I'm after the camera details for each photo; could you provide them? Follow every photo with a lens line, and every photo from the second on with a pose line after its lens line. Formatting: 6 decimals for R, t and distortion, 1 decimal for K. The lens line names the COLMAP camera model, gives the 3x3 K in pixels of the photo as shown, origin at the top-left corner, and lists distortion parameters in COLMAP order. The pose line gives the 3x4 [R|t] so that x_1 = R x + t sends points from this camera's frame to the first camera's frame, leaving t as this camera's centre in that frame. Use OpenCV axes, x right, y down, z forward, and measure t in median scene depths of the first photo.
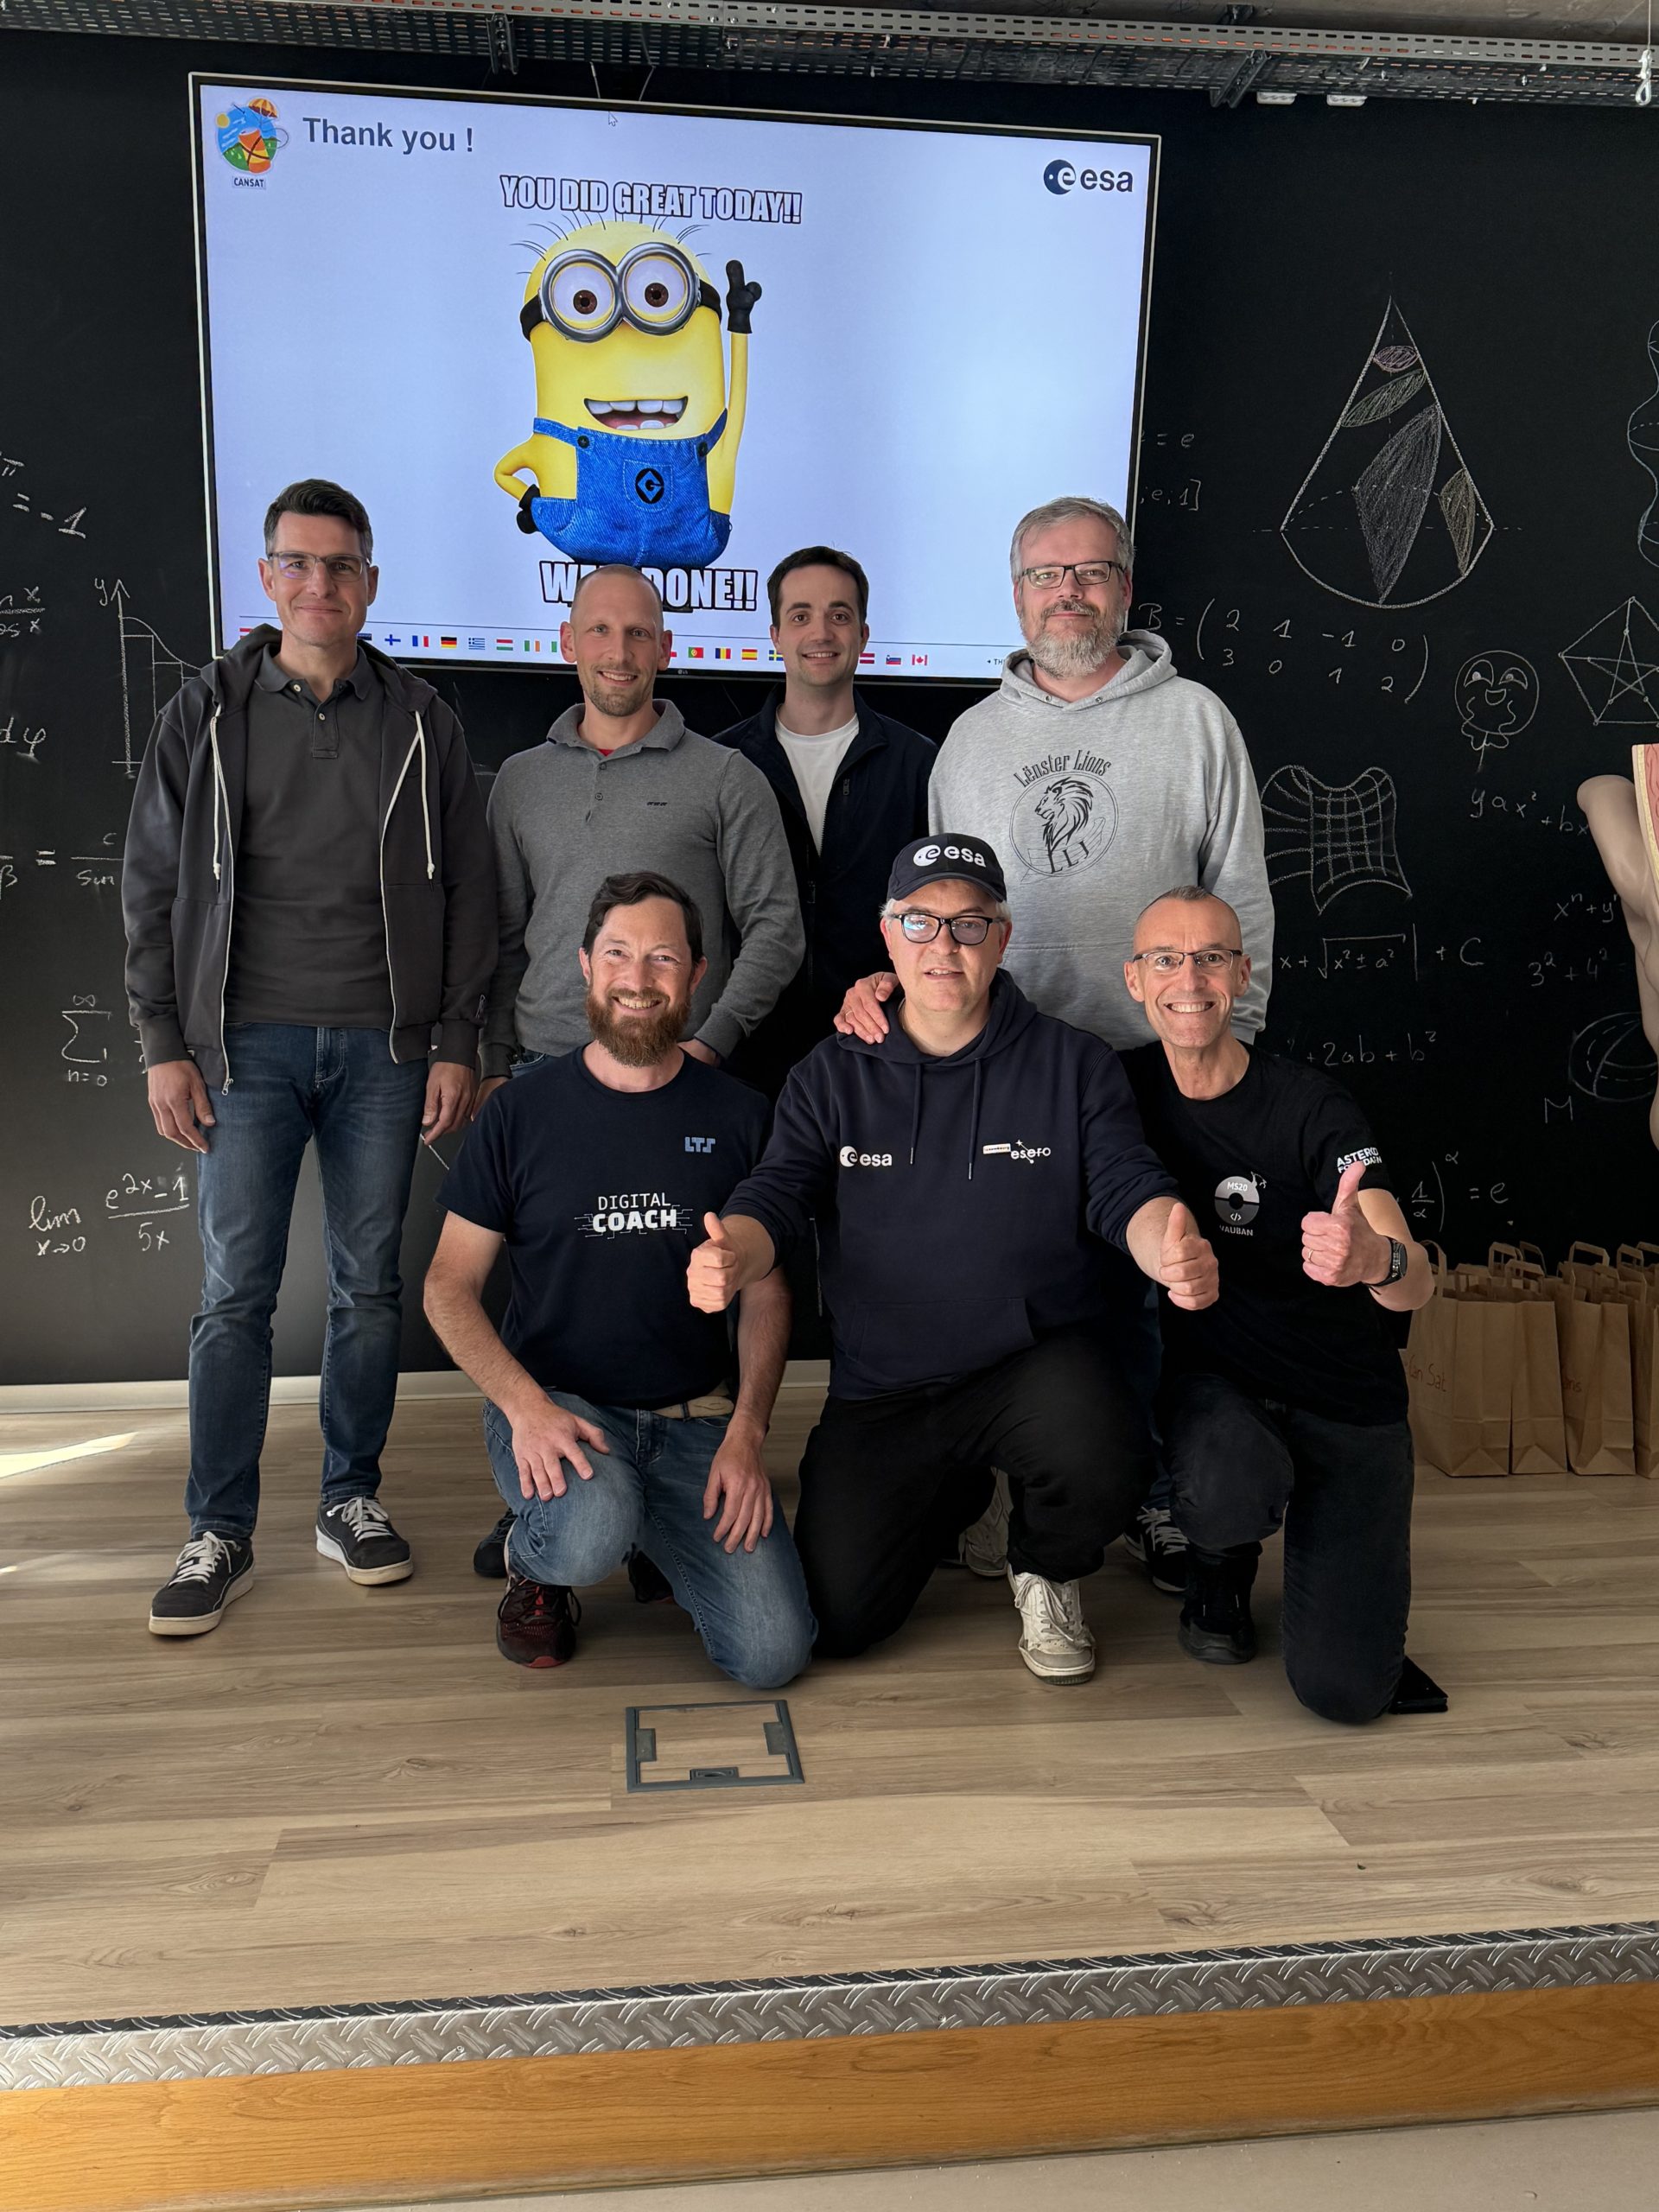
lens RADIAL K [[1940.7, 0, 829.5], [0, 1940.7, 1106.0], [0, 0, 1]] dist [0.038243, -0.068792]
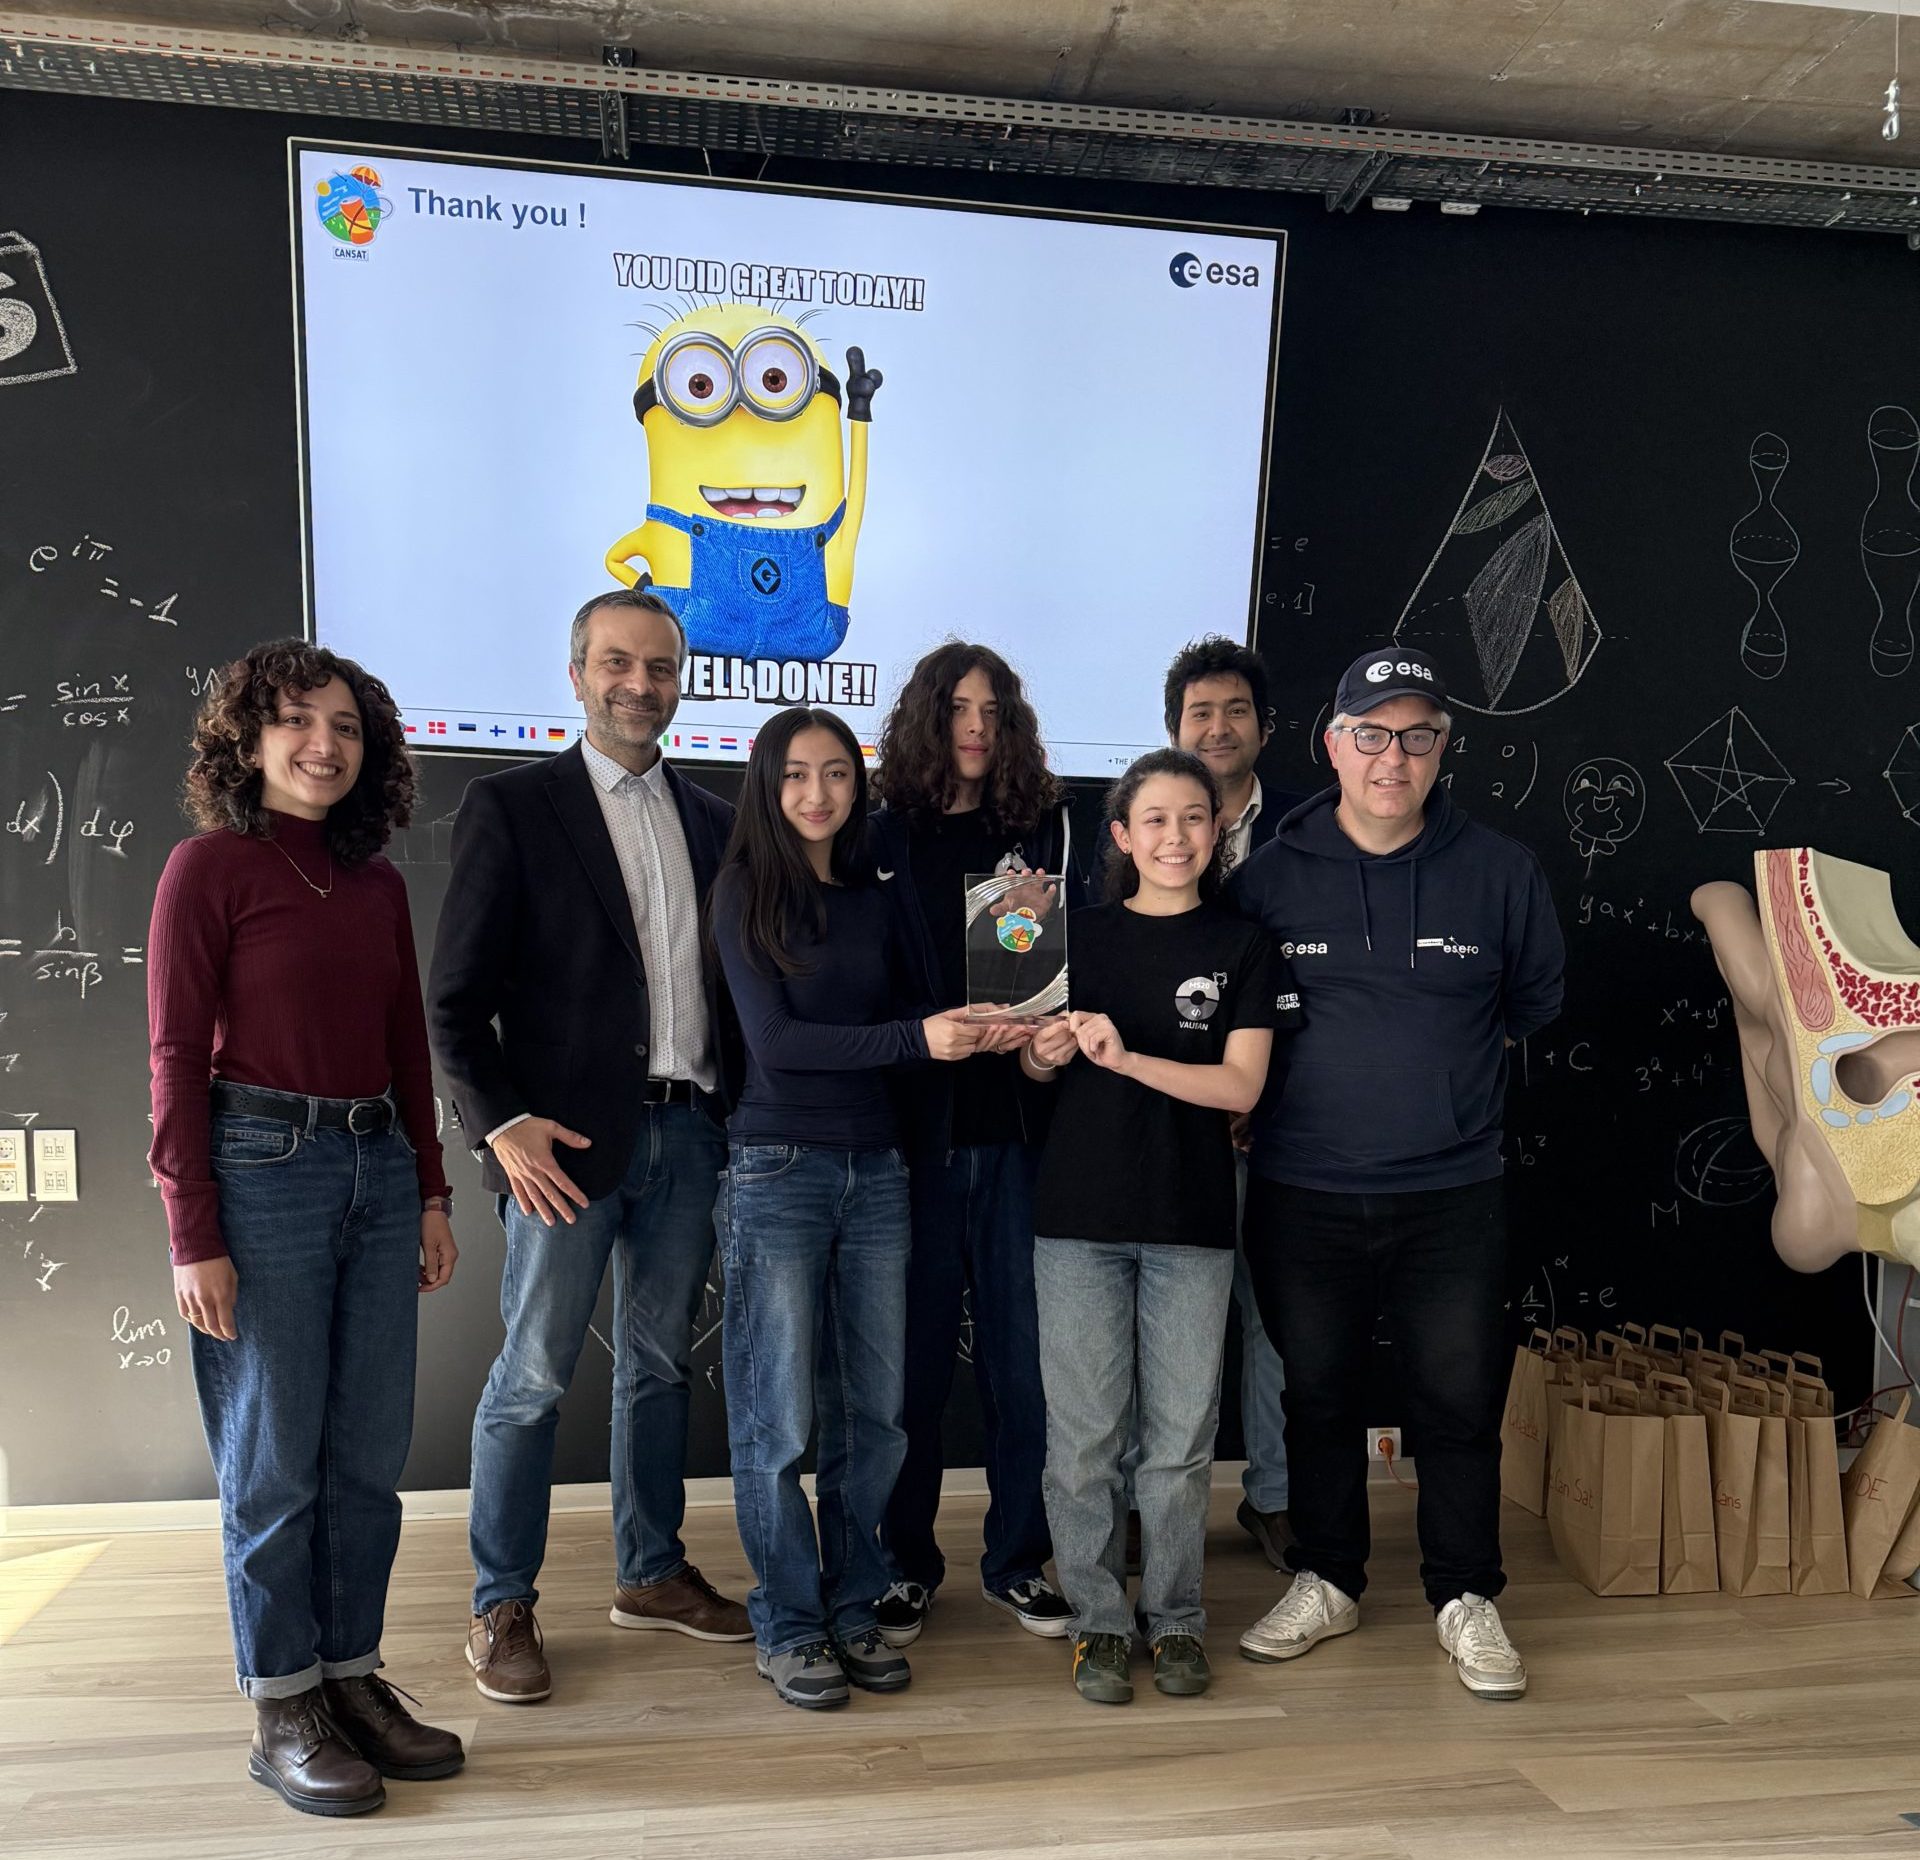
lens RADIAL K [[1777.1, 0, 957.4], [0, 1777.1, 1160.6], [0, 0, 1]] dist [0.015575, -0.026326]
pose [[0.999150, 0.000477, 0.041208, -0.033435], [0.000264, 0.999838, -0.017991, -0.010888], [-0.041210, 0.017986, 0.998989, 0.114289]]
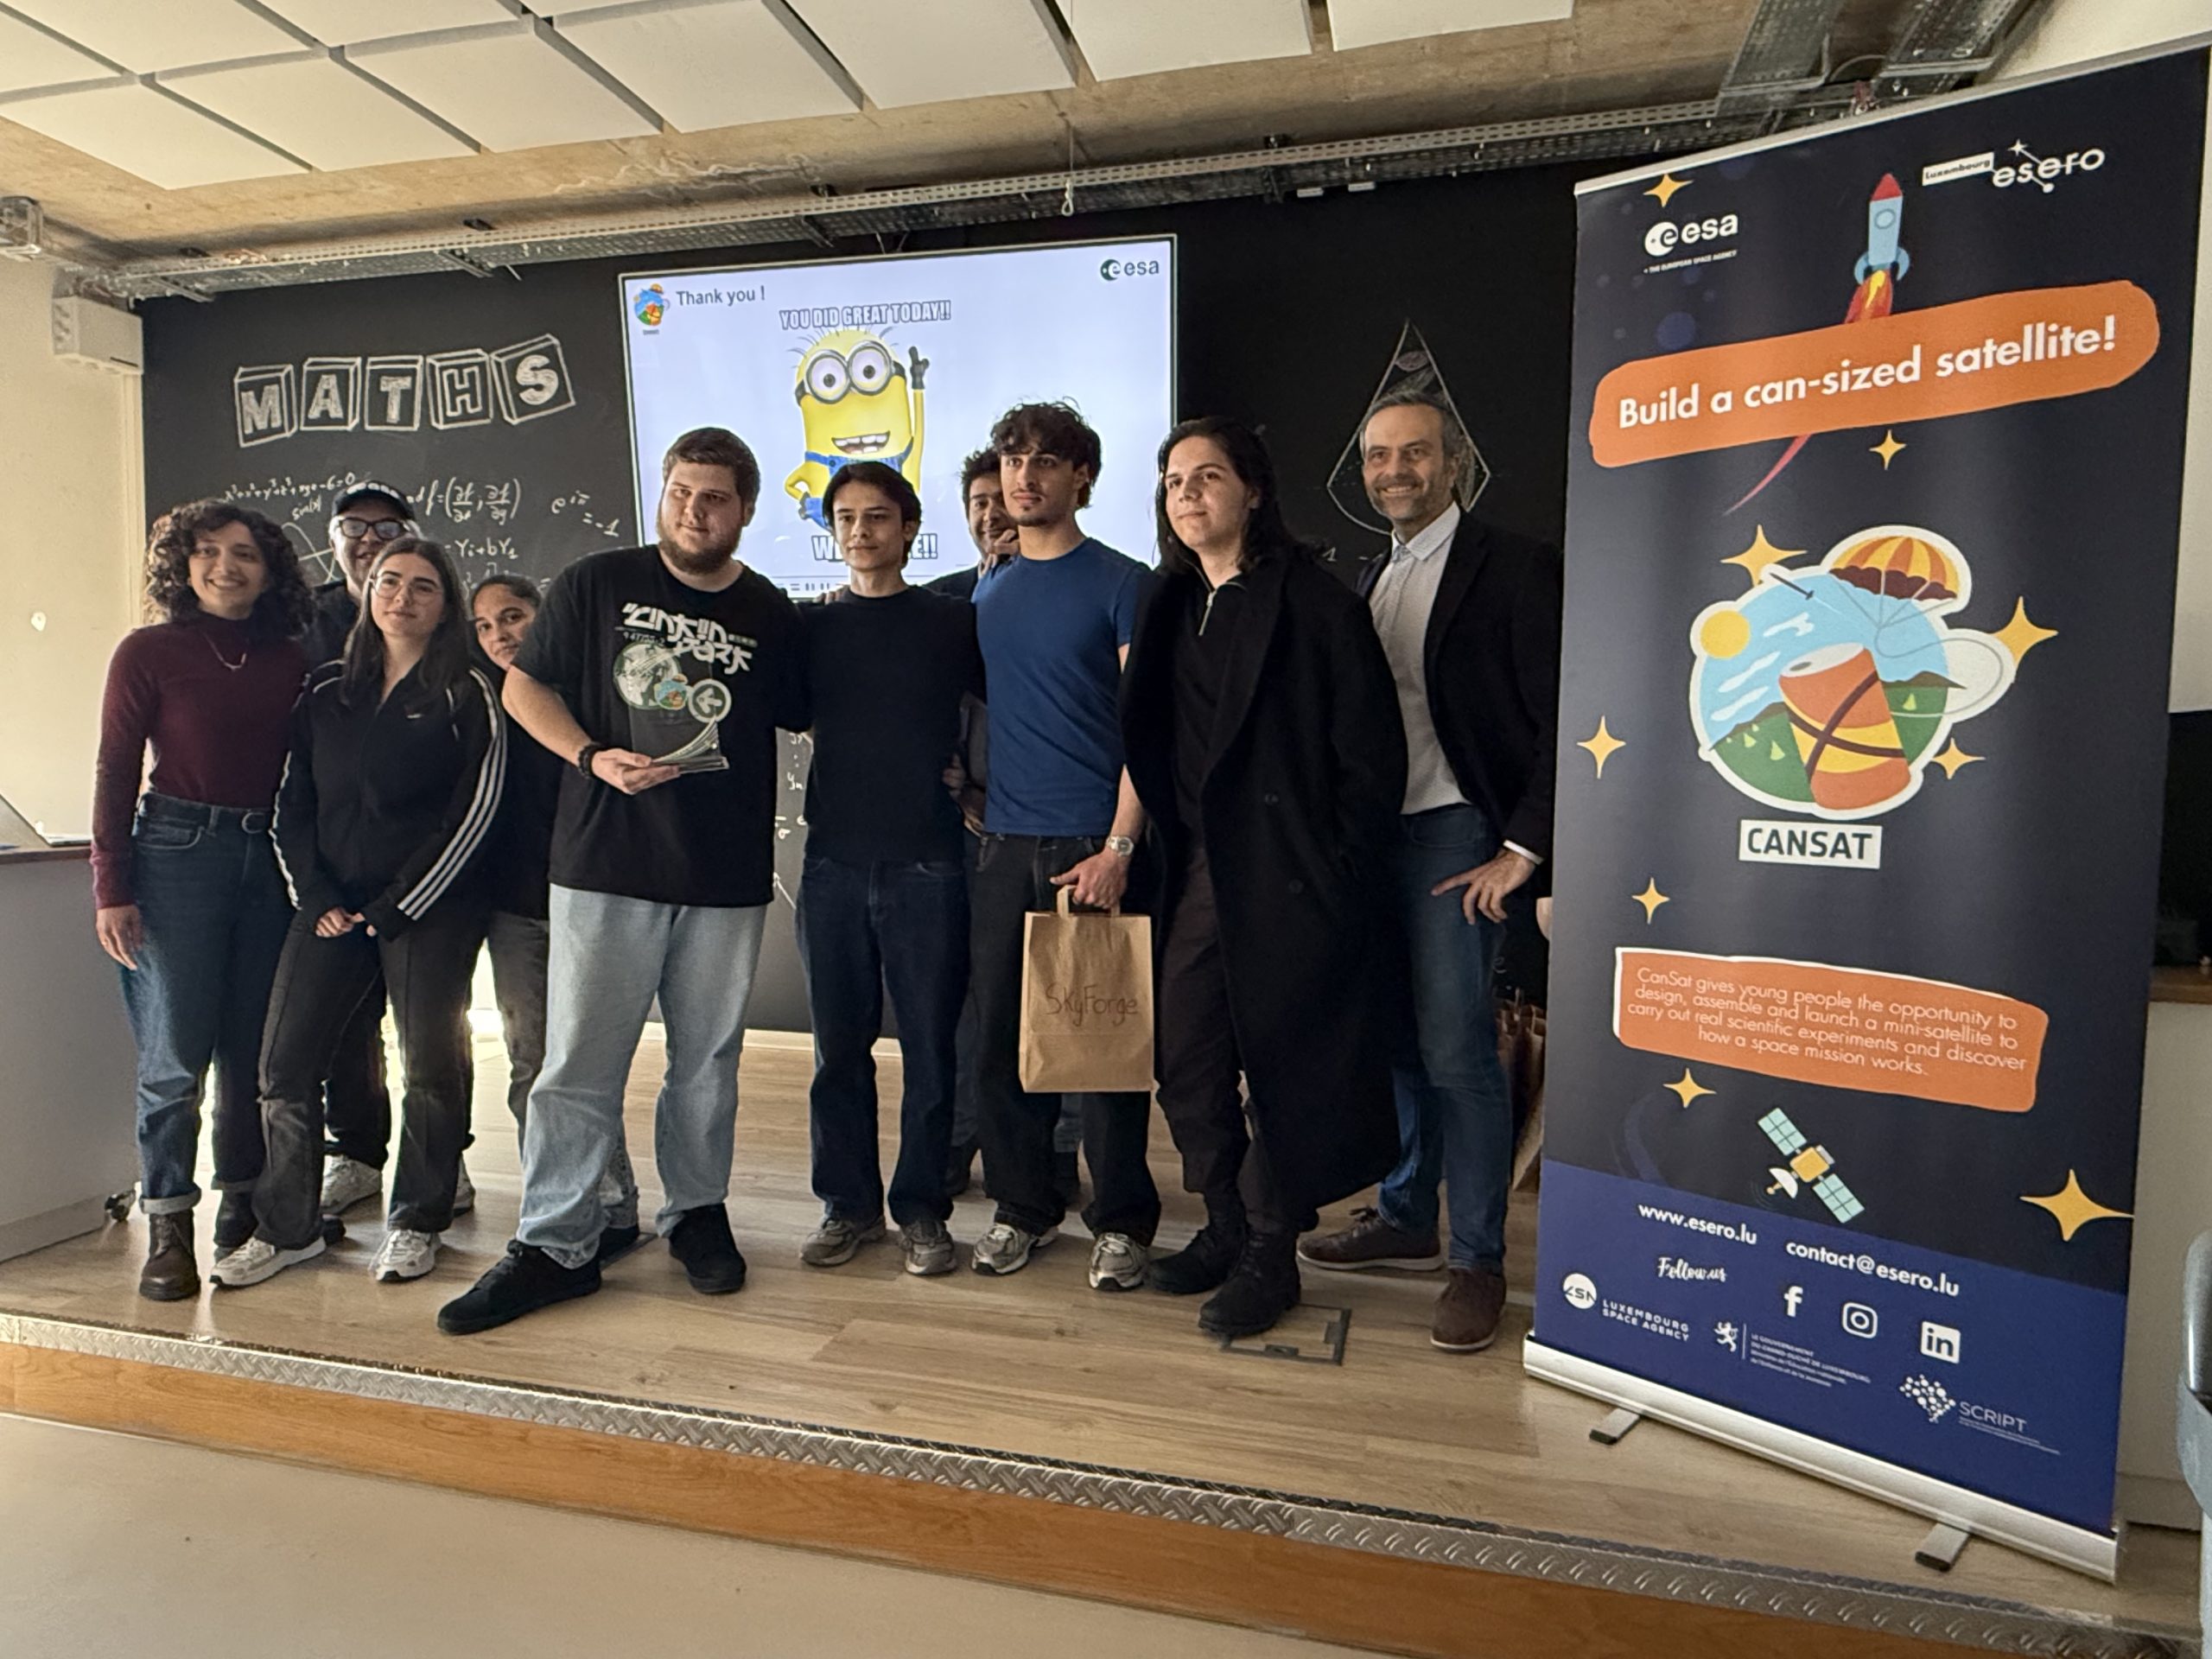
lens RADIAL K [[1340.2, 0, 1106.0], [0, 1340.2, 829.5], [0, 0, 1]] dist [-0.004647, -0.002354]
pose [[0.933354, 0.028440, -0.357828, 0.493797], [-0.043380, 0.998487, -0.033793, -0.006942], [0.356325, 0.047064, 0.933176, 0.048473]]
